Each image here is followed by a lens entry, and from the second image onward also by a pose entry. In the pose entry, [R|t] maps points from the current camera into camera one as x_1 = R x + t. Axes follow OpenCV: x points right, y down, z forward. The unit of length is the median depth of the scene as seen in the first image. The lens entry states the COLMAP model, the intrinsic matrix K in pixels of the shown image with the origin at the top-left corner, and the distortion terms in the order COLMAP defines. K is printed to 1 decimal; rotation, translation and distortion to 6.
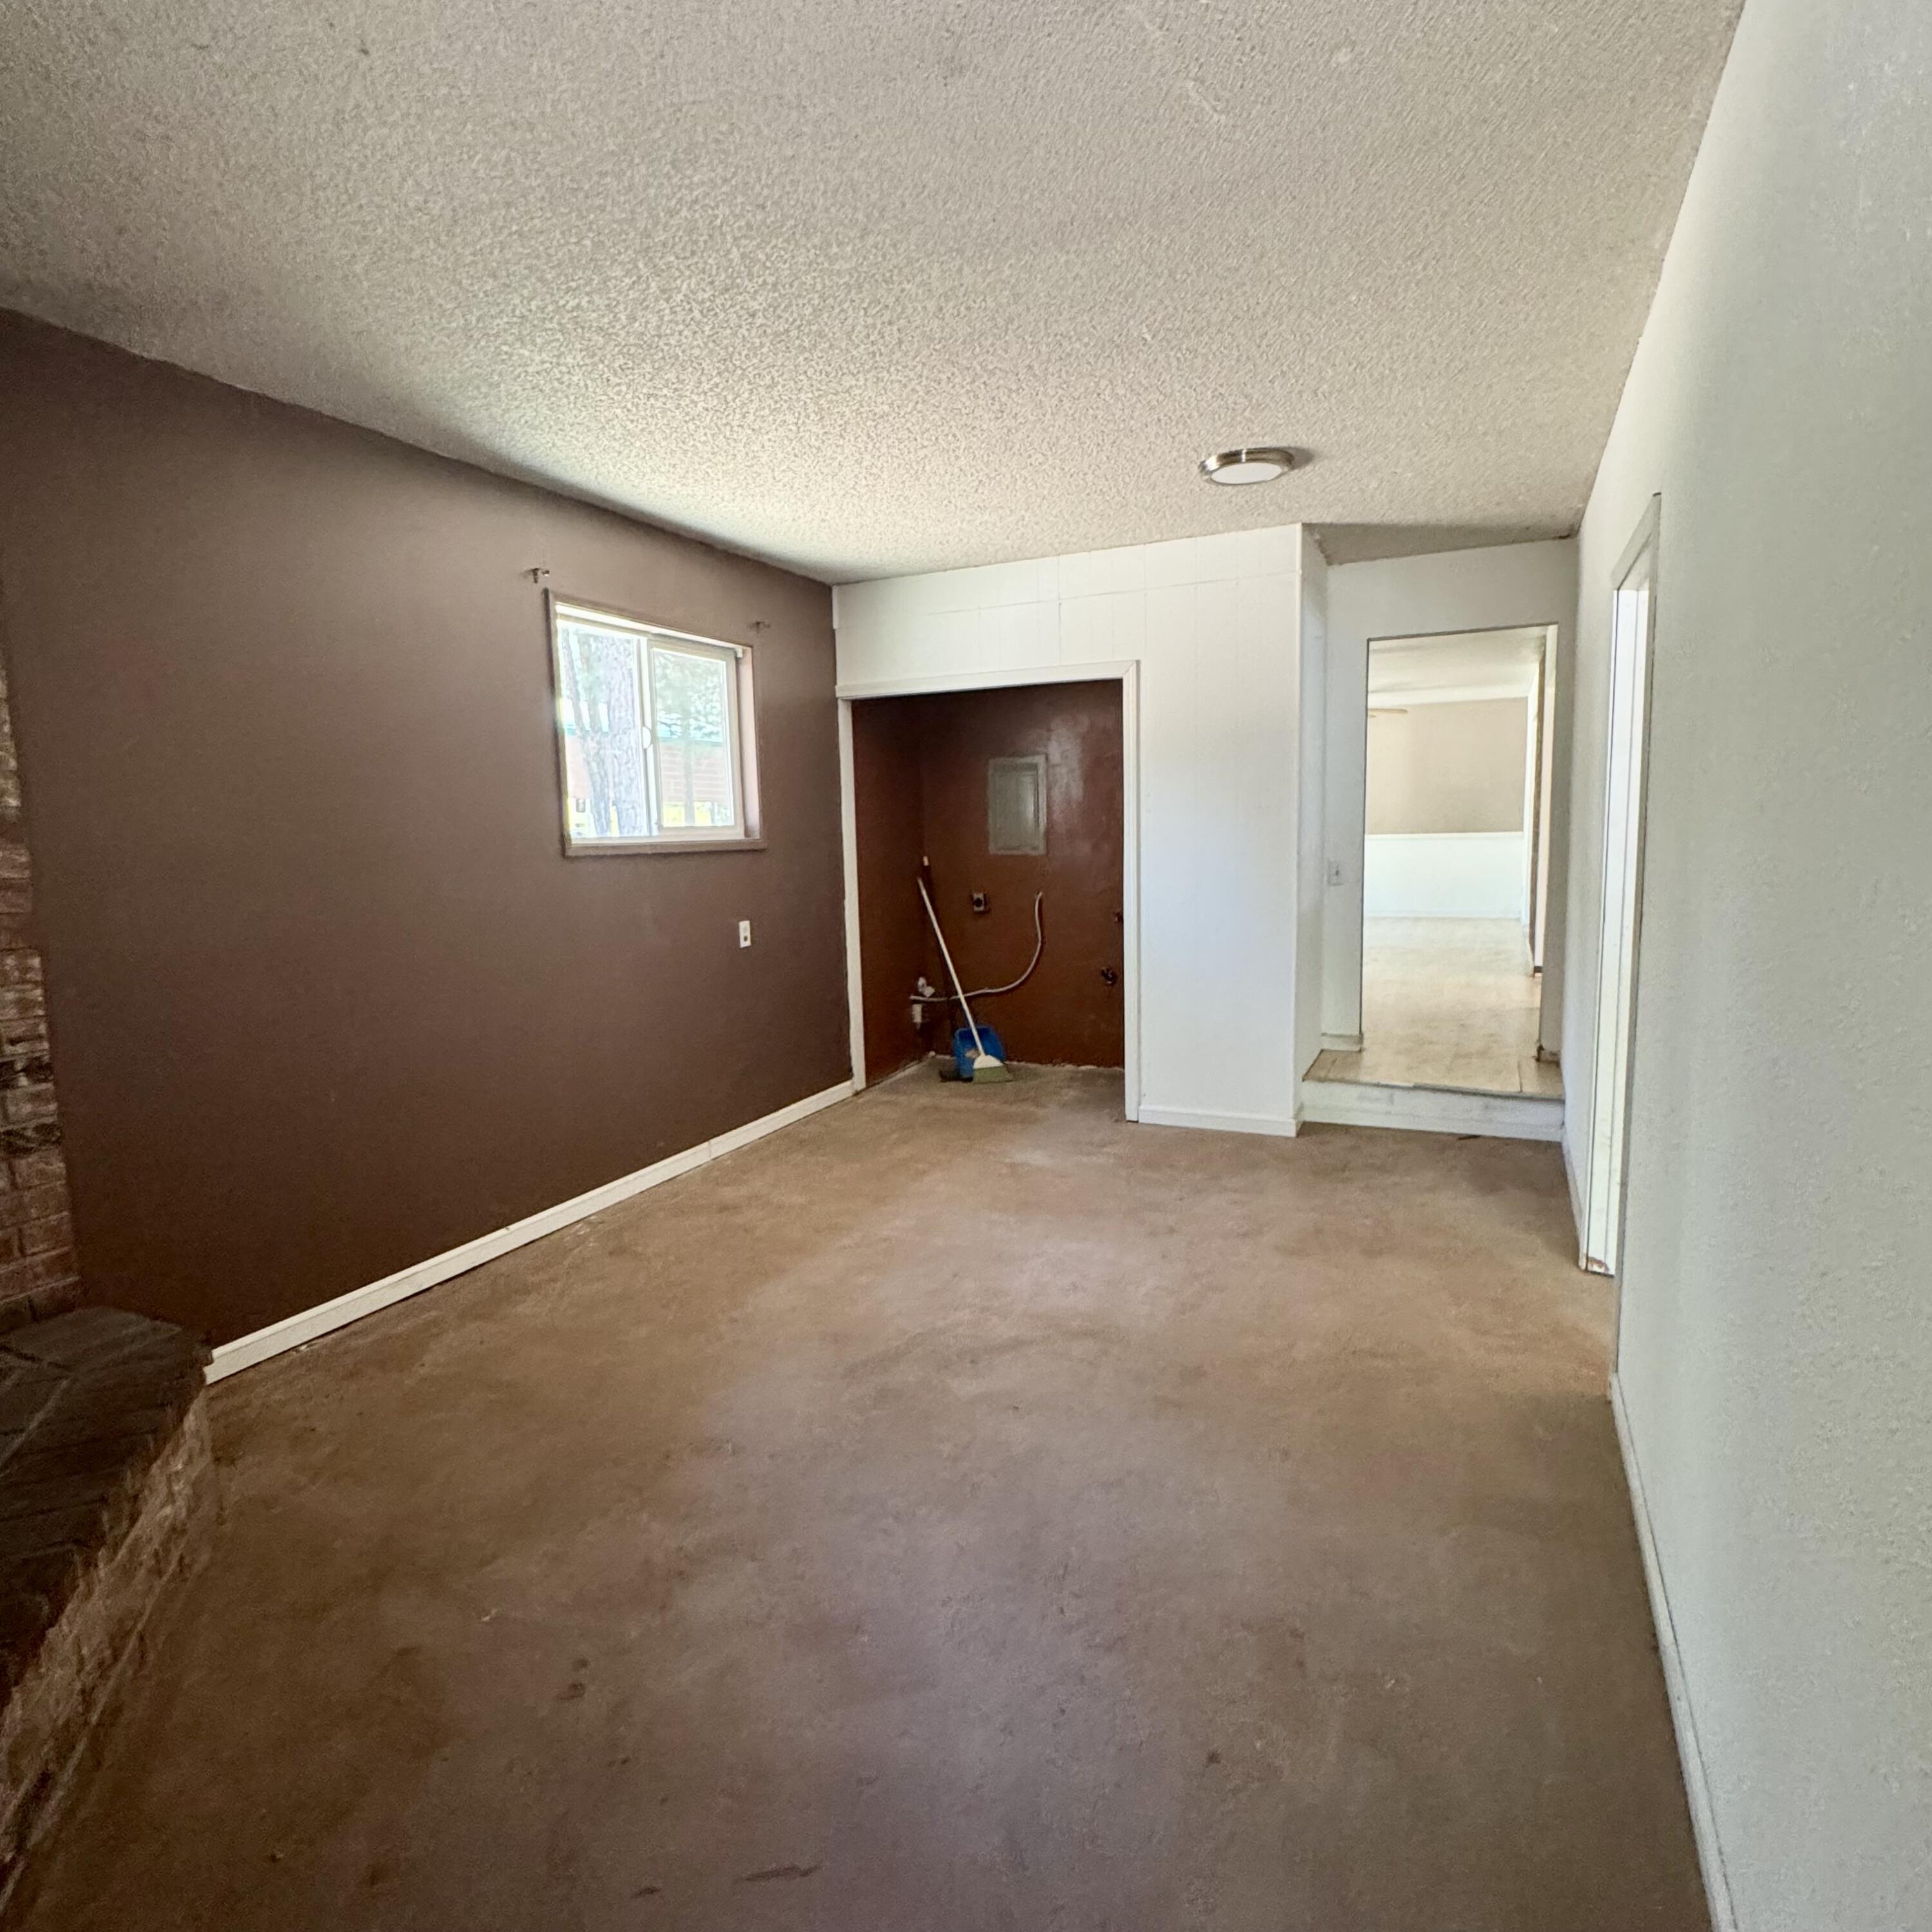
lens RADIAL K [[1120.5, 0, 965.1], [0, 1120.5, 966.2], [0, 0, 1]] dist [-0.005412, 0.001144]
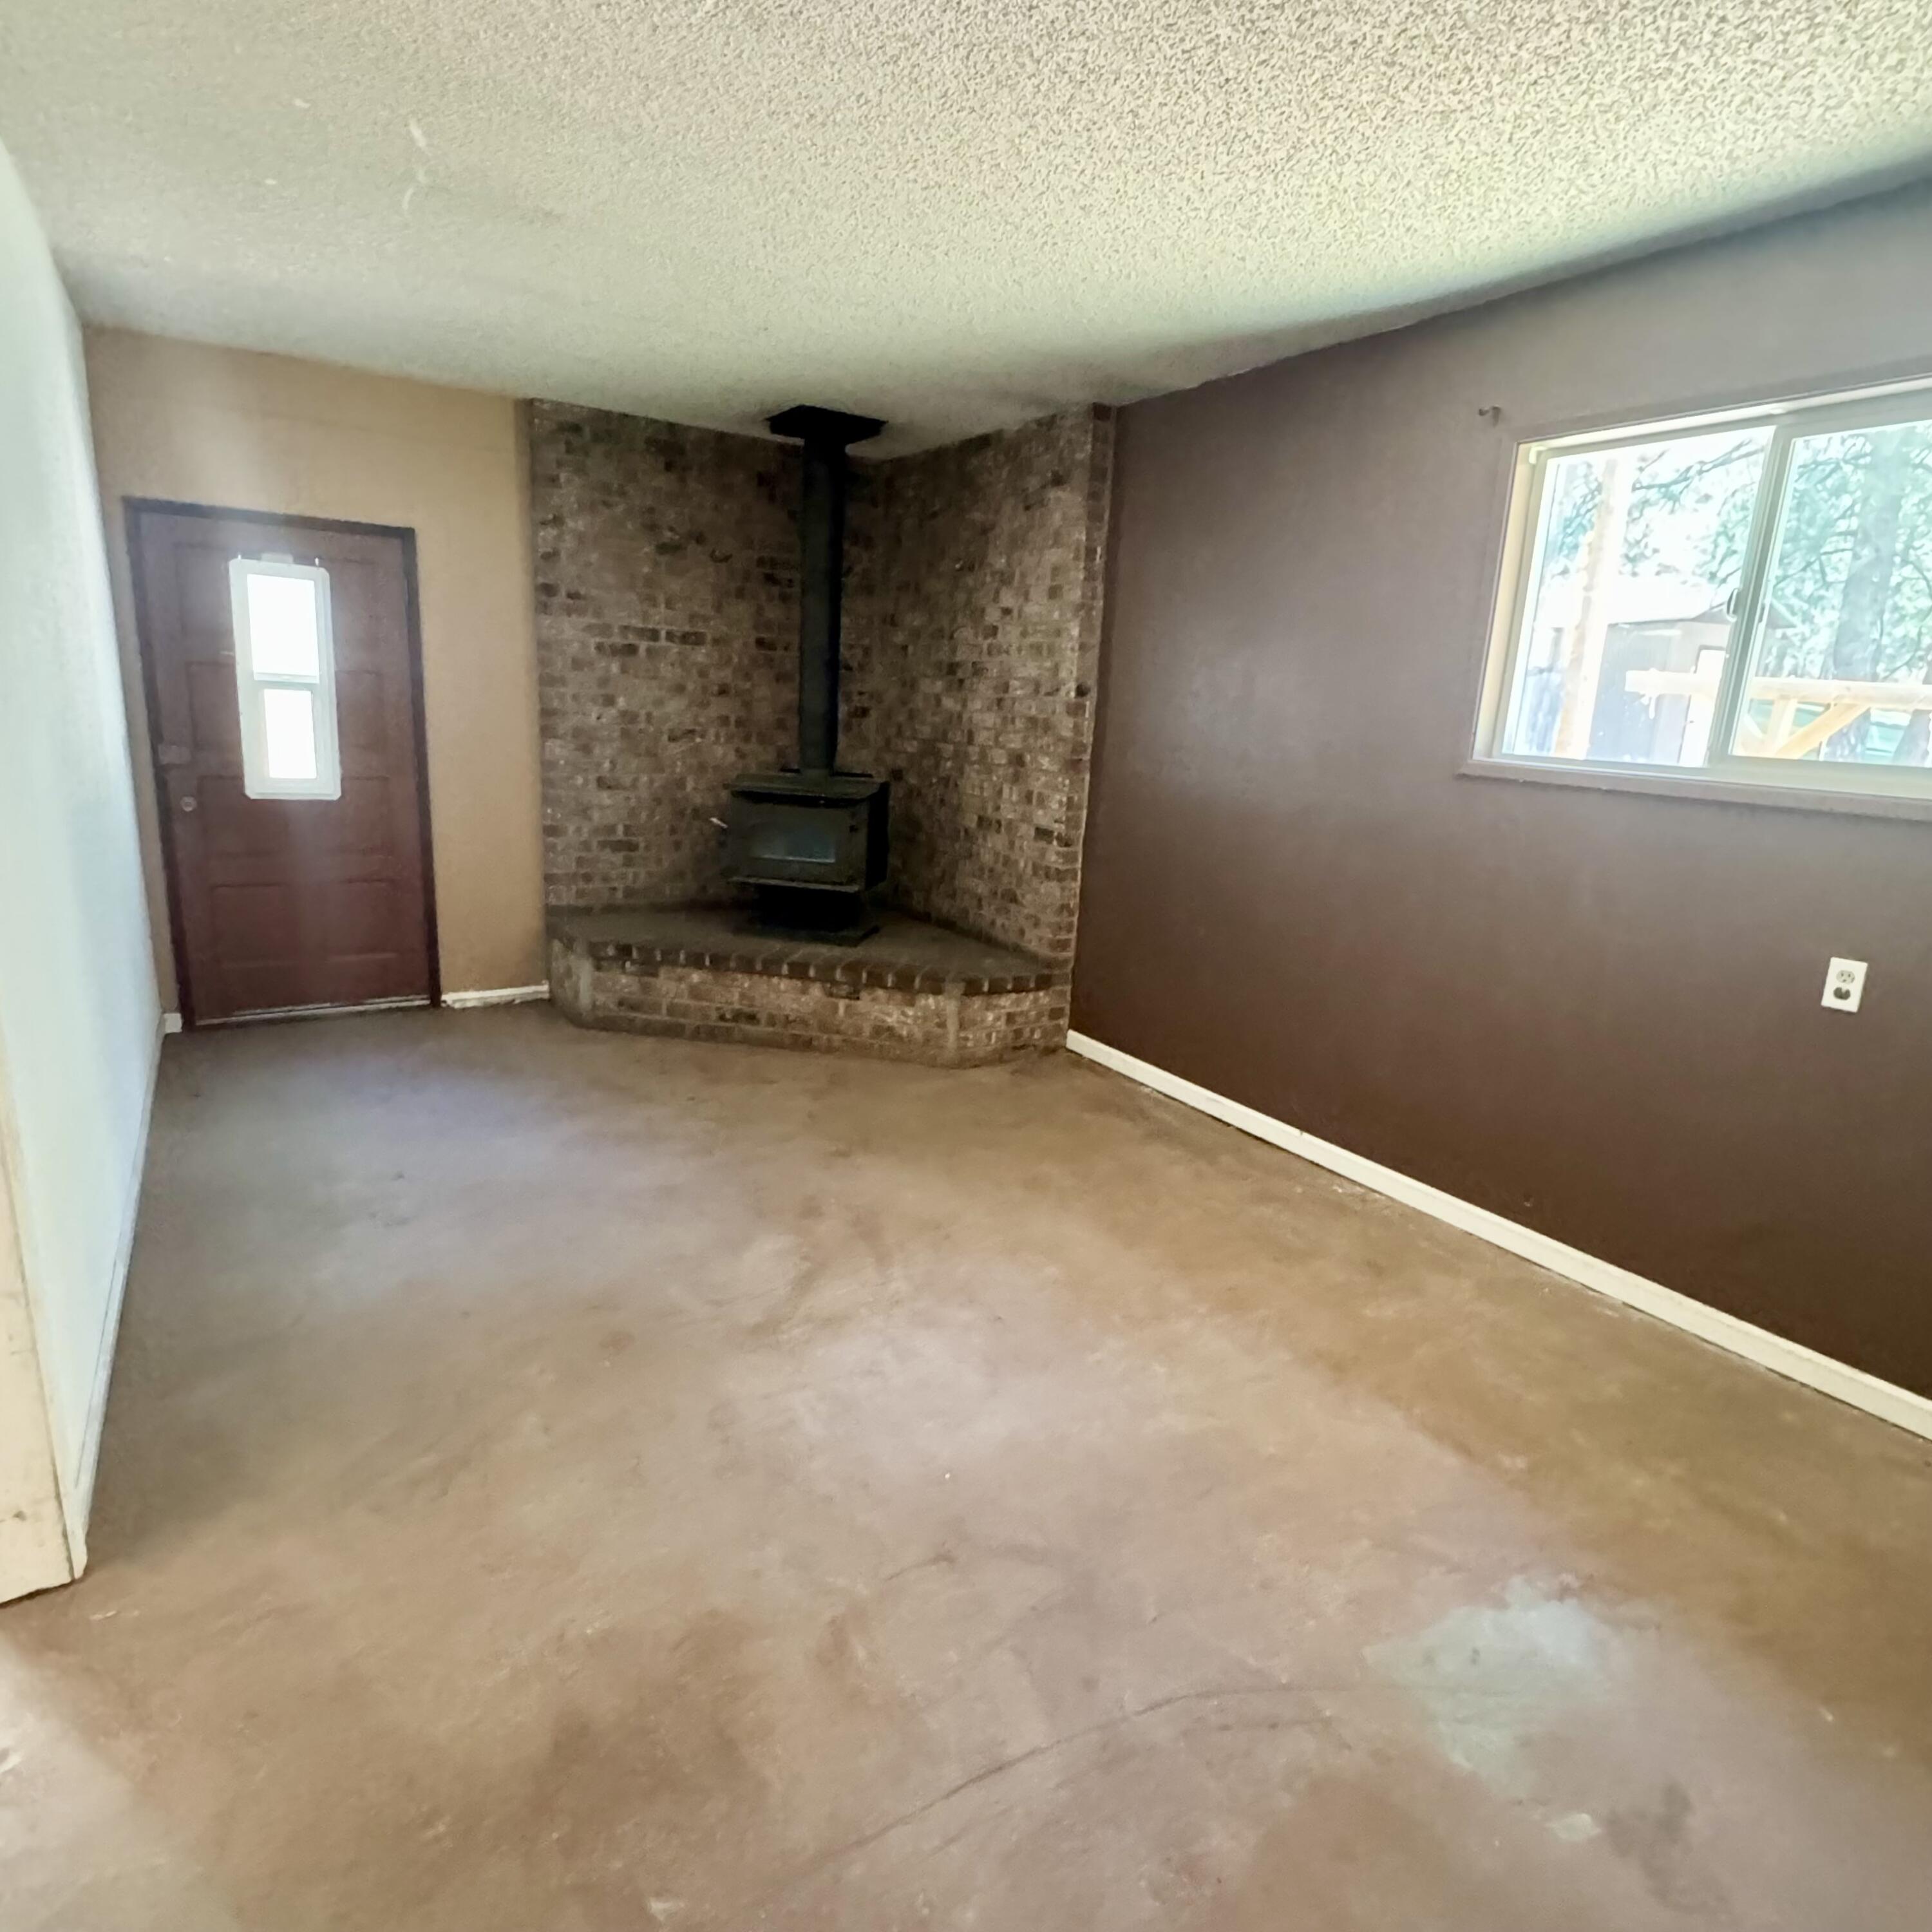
lens RADIAL K [[1120.5, 0, 964.1], [0, 1120.5, 963.1], [0, 0, 1]] dist [-0.005412, 0.001144]
pose [[-0.535856, 0.189905, -0.822675, 0.551315], [-0.142976, 0.939894, 0.310092, -0.177584], [0.832116, 0.283787, -0.476496, 1.182973]]
